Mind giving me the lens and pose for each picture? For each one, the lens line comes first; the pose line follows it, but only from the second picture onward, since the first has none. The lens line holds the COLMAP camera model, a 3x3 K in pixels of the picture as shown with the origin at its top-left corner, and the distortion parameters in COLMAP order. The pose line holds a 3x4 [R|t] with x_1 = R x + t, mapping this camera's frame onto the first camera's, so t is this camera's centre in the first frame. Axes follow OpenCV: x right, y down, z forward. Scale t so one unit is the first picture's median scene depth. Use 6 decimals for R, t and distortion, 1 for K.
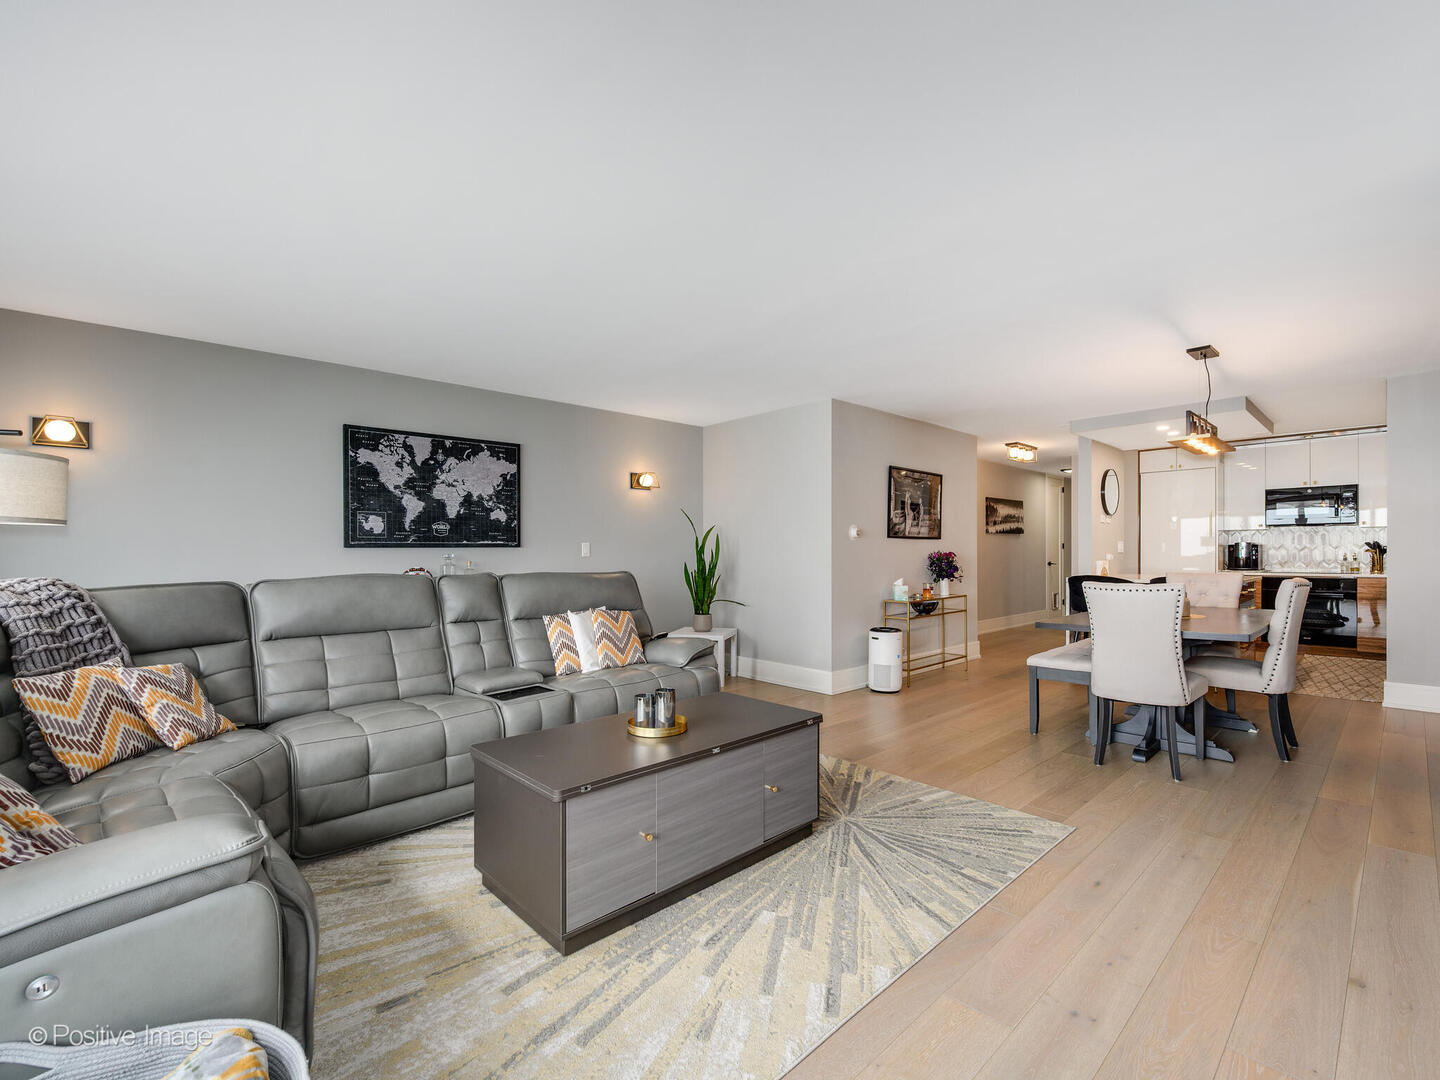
lens RADIAL K [[642.3, 0, 694.1], [0, 642.3, 564.2], [0, 0, 1]] dist [-0.001430, -0.001624]
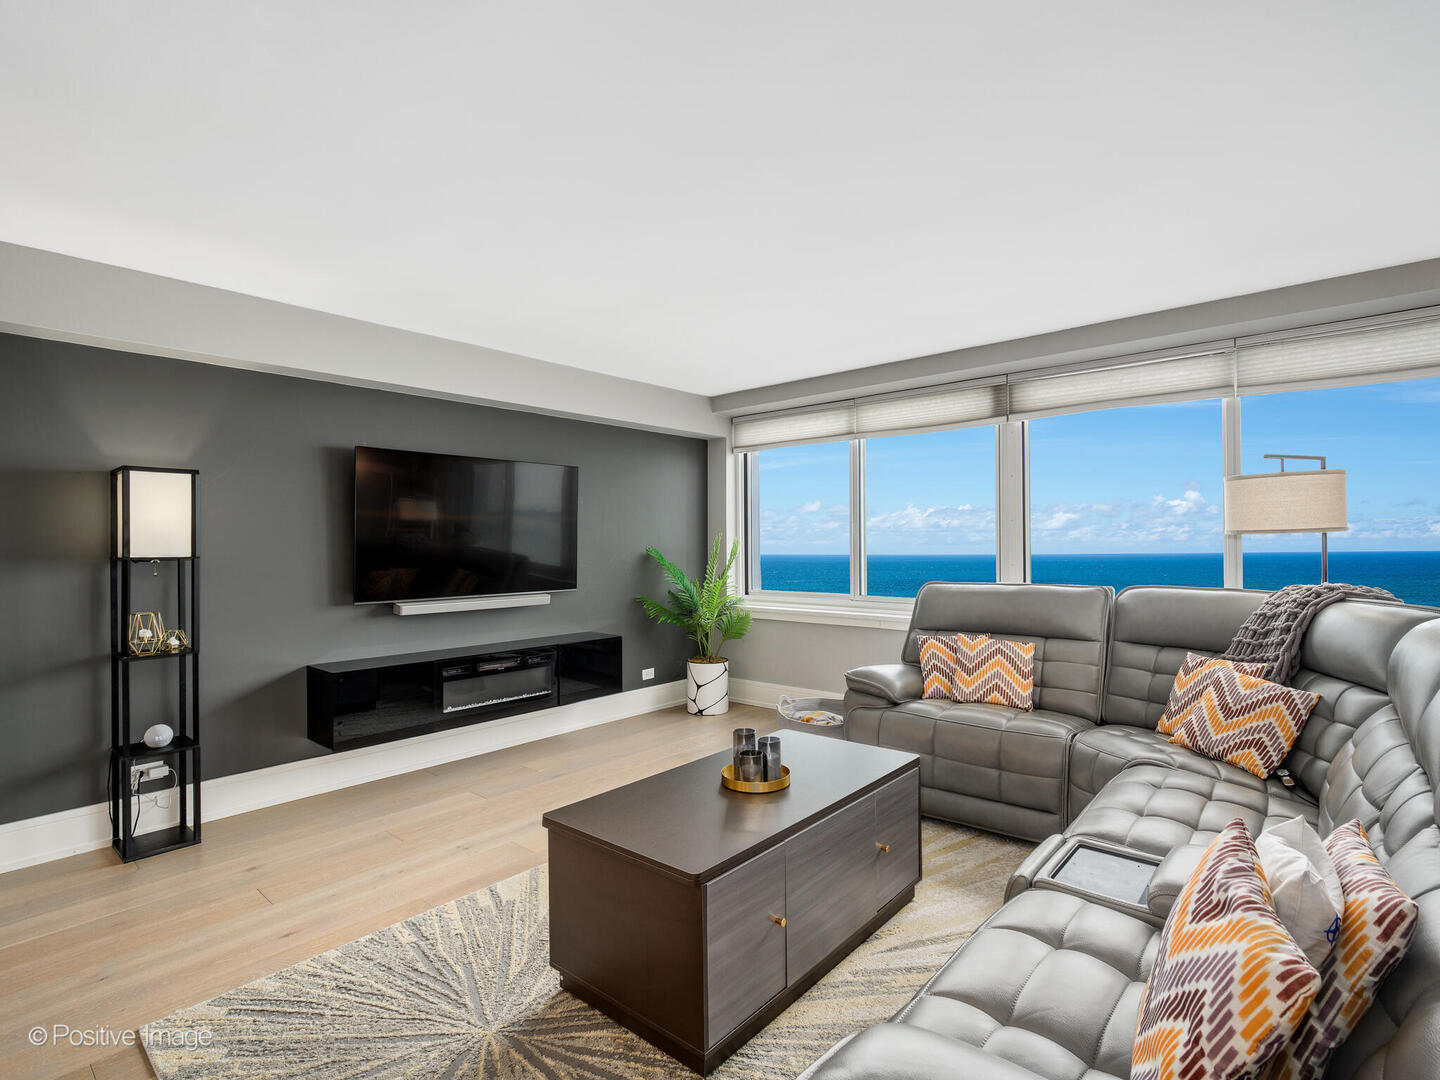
lens RADIAL K [[723.3, 0, 676.1], [0, 723.3, 552.1], [0, 0, 1]] dist [-0.002645, 0.002626]
pose [[-0.996427, 0.021757, -0.081611, 0.067397], [0.019657, 0.999457, 0.026446, -0.042715], [0.082142, 0.024747, -0.996313, 1.070031]]
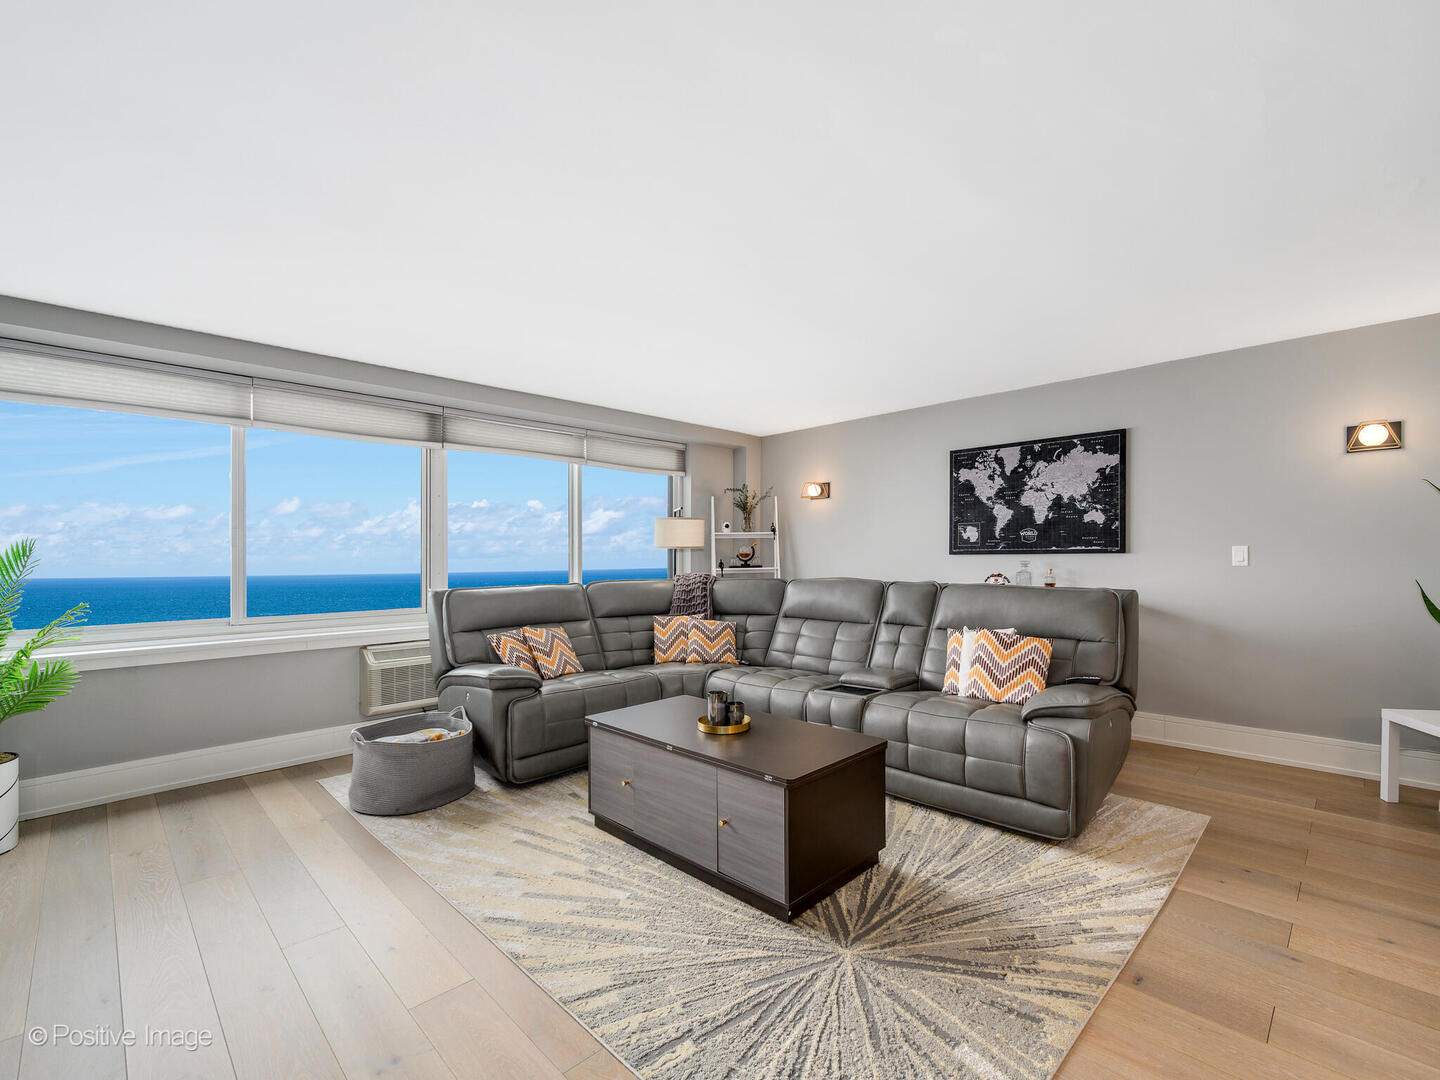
lens RADIAL K [[642.3, 0, 778.4], [0, 642.3, 564.8], [0, 0, 1]] dist [-0.001430, -0.001624]
pose [[0.092714, 0.024863, -0.995382, 0.588758], [-0.008042, 0.999674, 0.024221, -0.031745], [0.995660, 0.005759, 0.092883, 0.545737]]
